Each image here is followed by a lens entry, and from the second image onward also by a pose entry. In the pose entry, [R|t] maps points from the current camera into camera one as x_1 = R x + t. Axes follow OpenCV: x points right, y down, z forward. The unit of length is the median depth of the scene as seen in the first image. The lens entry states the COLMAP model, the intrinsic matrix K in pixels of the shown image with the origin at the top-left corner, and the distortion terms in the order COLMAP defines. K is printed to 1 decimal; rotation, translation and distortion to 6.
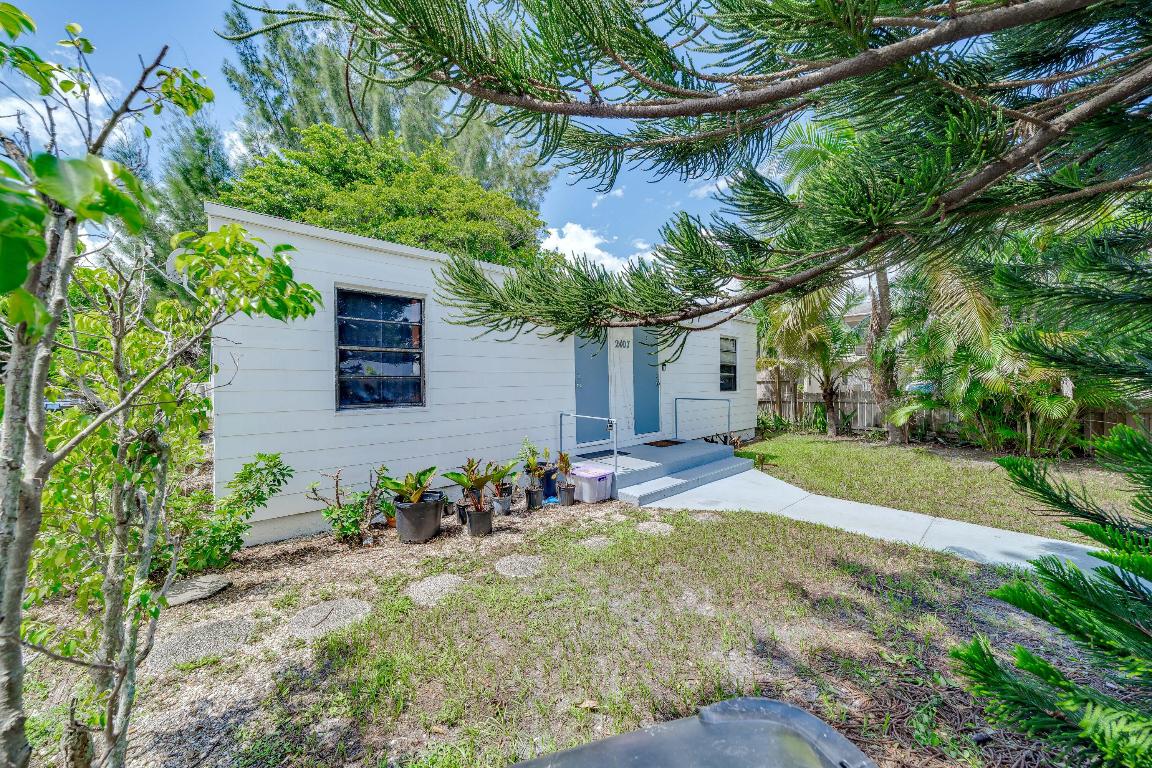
lens RADIAL K [[410.2, 0, 581.1], [0, 410.2, 379.8], [0, 0, 1]] dist [0.001186, 0.000053]
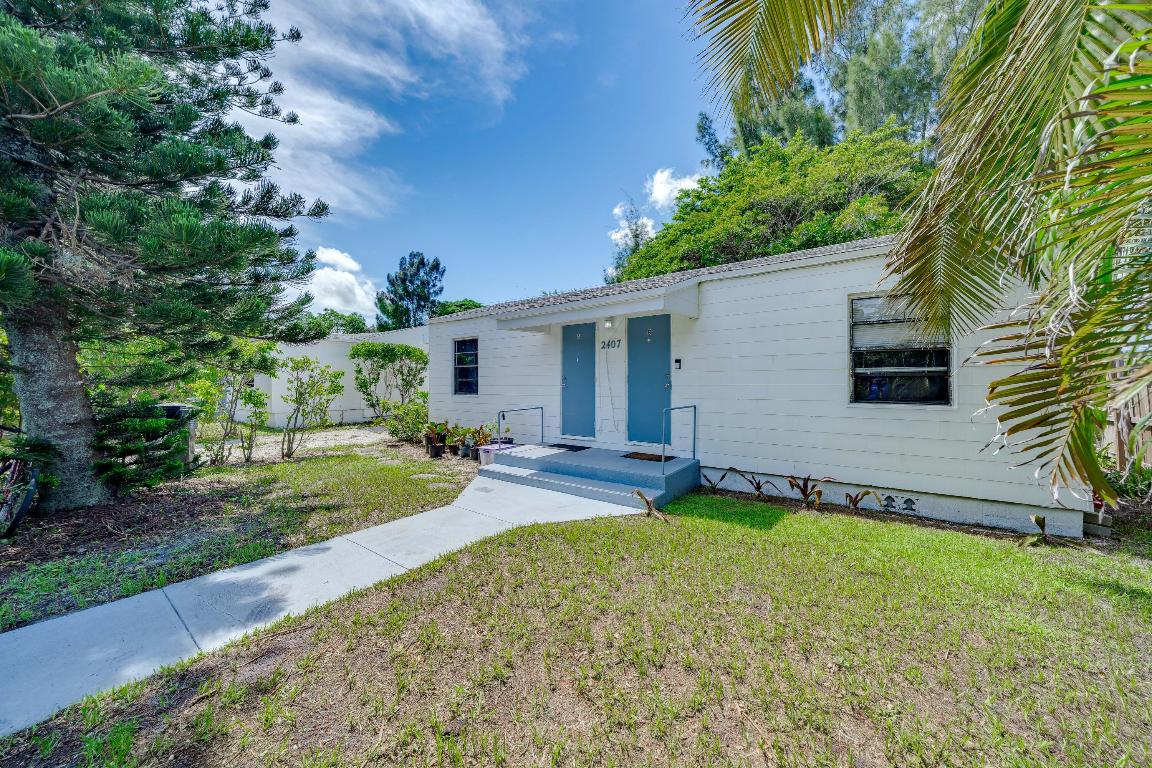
lens RADIAL K [[410.2, 0, 581.1], [0, 410.2, 379.8], [0, 0, 1]] dist [0.001186, 0.000053]
pose [[0.199344, 0.003061, -0.979925, 1.478964], [0.005659, 0.999975, 0.004275, -0.008577], [0.979913, -0.006397, 0.199322, 1.033386]]
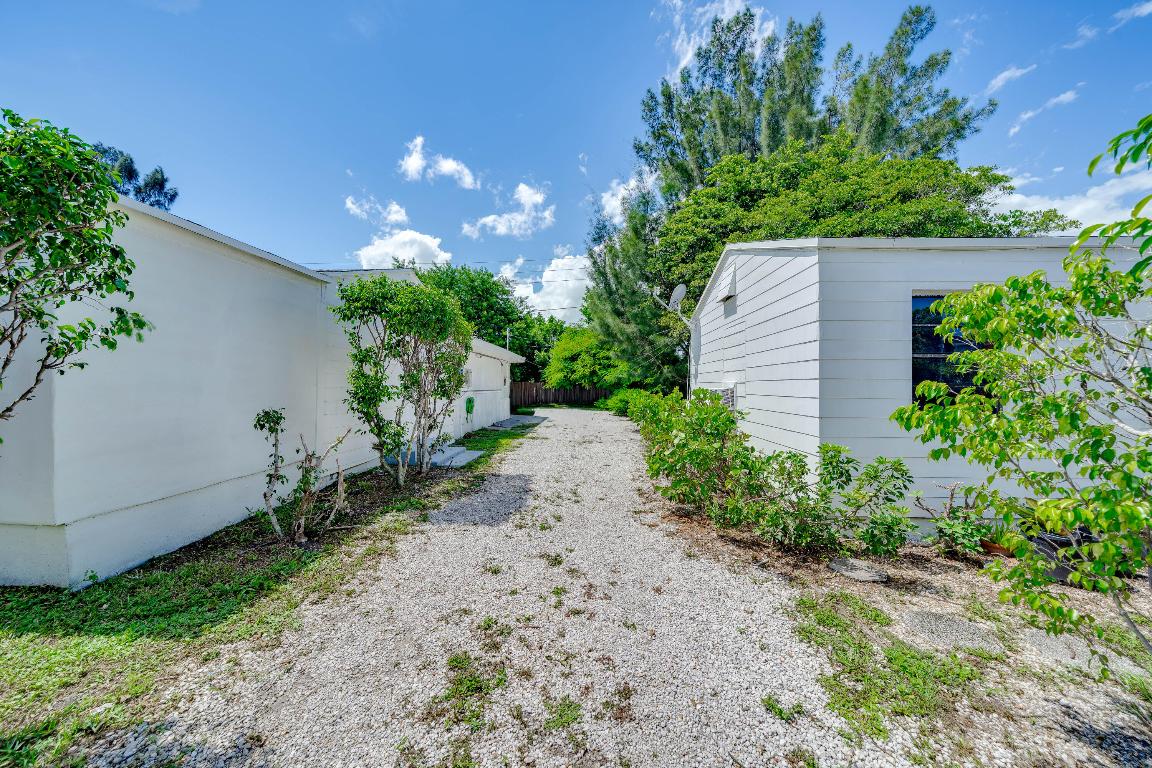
lens RADIAL K [[410.2, 0, 581.1], [0, 410.2, 379.8], [0, 0, 1]] dist [0.001186, 0.000053]
pose [[0.727359, -0.004211, -0.686244, -0.487955], [-0.003227, 0.999949, -0.009556, -0.008462], [0.686249, 0.009165, 0.727309, -0.263073]]
